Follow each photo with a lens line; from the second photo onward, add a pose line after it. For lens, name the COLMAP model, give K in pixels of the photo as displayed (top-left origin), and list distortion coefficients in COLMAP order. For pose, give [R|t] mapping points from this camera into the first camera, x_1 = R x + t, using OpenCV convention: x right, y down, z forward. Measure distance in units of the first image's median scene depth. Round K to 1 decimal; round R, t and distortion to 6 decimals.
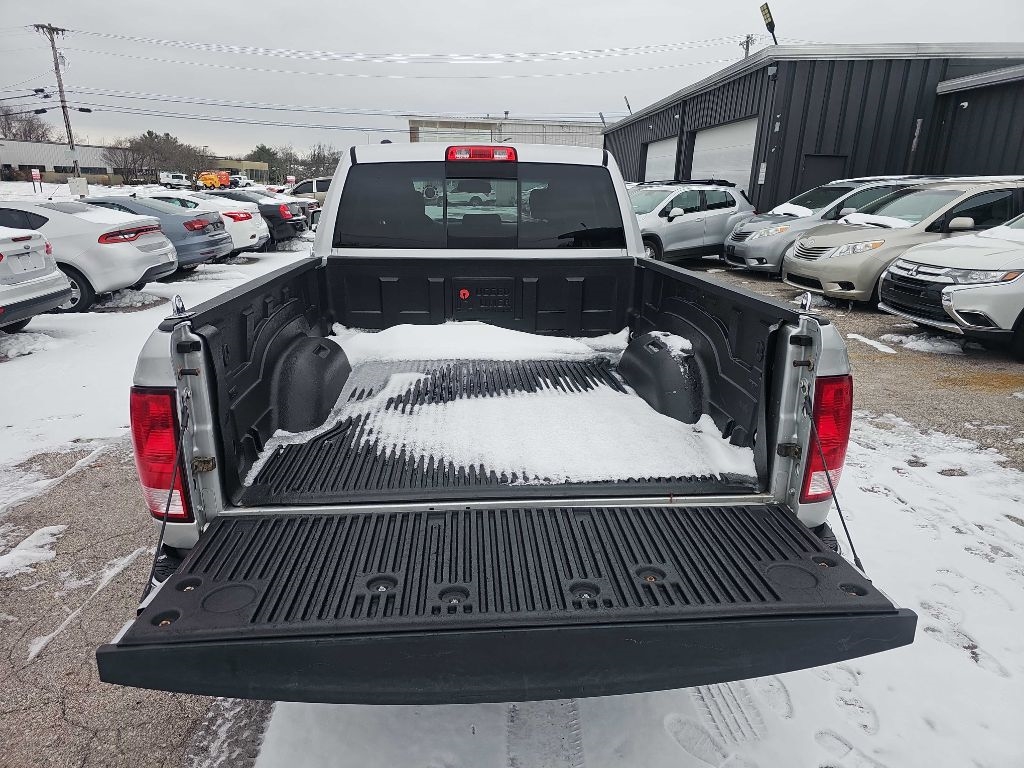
lens RADIAL K [[671.9, 0, 516.6], [0, 671.9, 381.7], [0, 0, 1]] dist [0.047125, -0.034654]
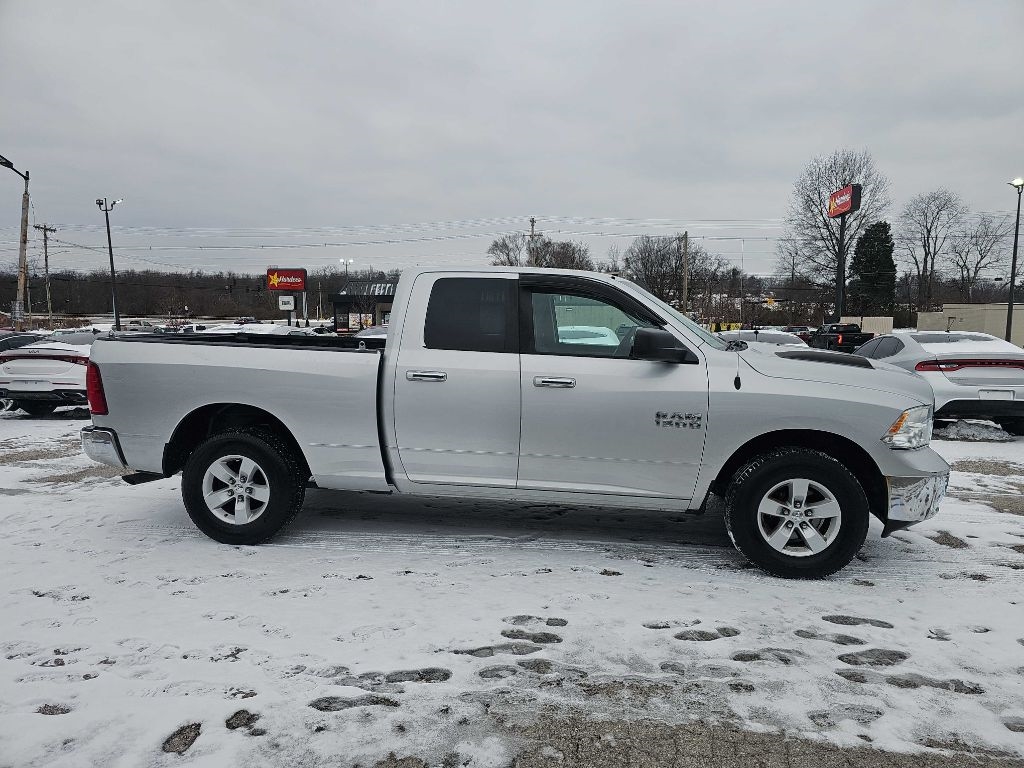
lens RADIAL K [[671.9, 0, 521.6], [0, 671.9, 379.1], [0, 0, 1]] dist [0.047125, -0.034654]
pose [[-0.211126, 0.078799, -0.974277, 0.546644], [-0.289950, 0.946833, 0.139412, -0.159673], [0.933464, 0.311926, -0.177053, 0.619602]]
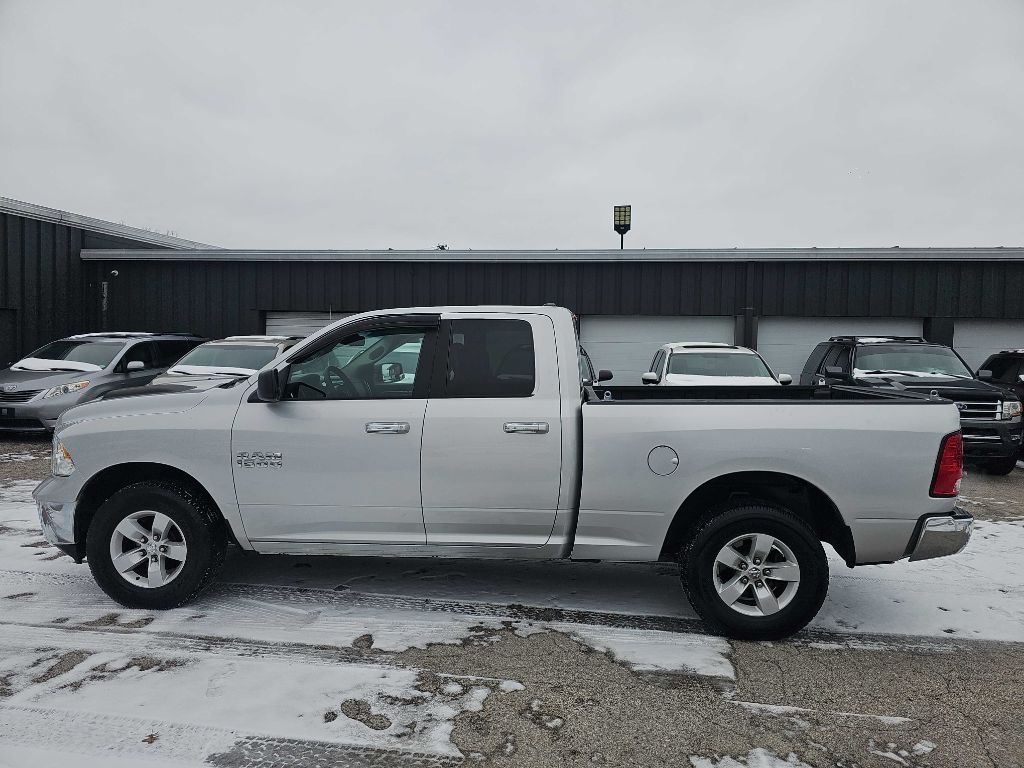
lens RADIAL K [[671.9, 0, 516.1], [0, 671.9, 383.7], [0, 0, 1]] dist [0.047125, -0.034654]
pose [[0.162972, -0.053008, 0.985206, -0.570763], [0.265789, 0.963999, 0.007901, -0.103401], [-0.950156, 0.260570, 0.171194, 0.374761]]
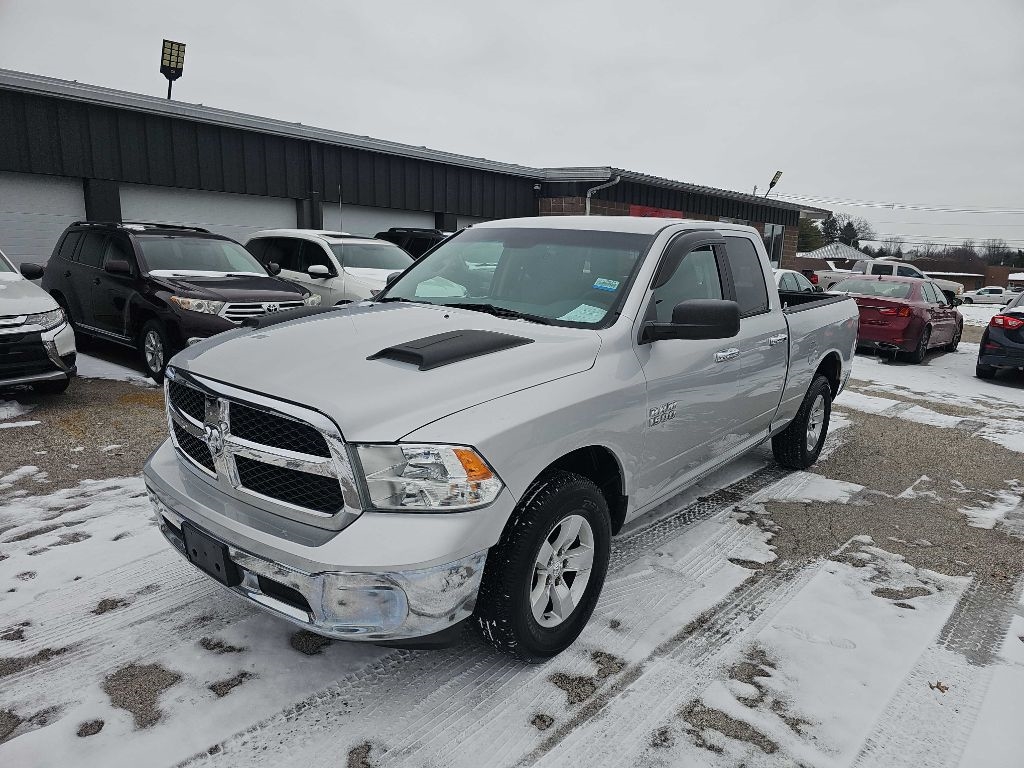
lens RADIAL K [[671.9, 0, 519.8], [0, 671.9, 390.9], [0, 0, 1]] dist [0.047125, -0.034654]
pose [[-0.725867, -0.180743, 0.663663, -0.338446], [0.148777, 0.900762, 0.408035, -0.268277], [-0.671552, 0.394917, -0.626943, 0.907179]]
